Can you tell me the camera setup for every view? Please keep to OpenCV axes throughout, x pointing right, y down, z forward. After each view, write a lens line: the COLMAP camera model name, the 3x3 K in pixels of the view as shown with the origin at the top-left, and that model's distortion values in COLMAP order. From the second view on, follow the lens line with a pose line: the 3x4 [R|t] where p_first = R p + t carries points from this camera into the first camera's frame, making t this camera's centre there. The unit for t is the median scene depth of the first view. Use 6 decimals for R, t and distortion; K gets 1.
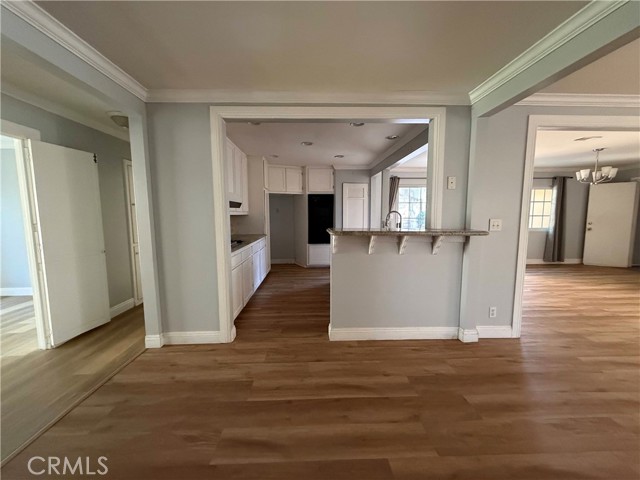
lens RADIAL K [[255.4, 0, 318.0], [0, 255.4, 240.4], [0, 0, 1]] dist [-0.000312, 0.000300]
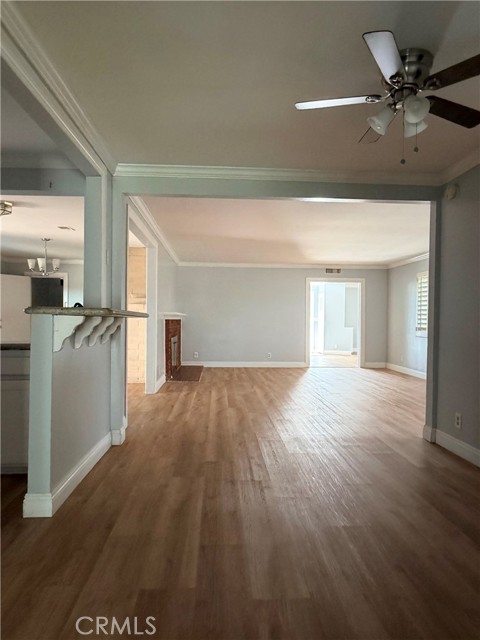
lens RADIAL K [[425.2, 0, 240.0], [0, 425.2, 320.0], [0, 0, 1]] dist [0.000392, 0.000594]
pose [[-0.025789, 0.003753, 0.999660, -0.859472], [0.093172, 0.995649, -0.001334, 0.021883], [-0.995316, 0.093106, -0.026026, 0.594256]]
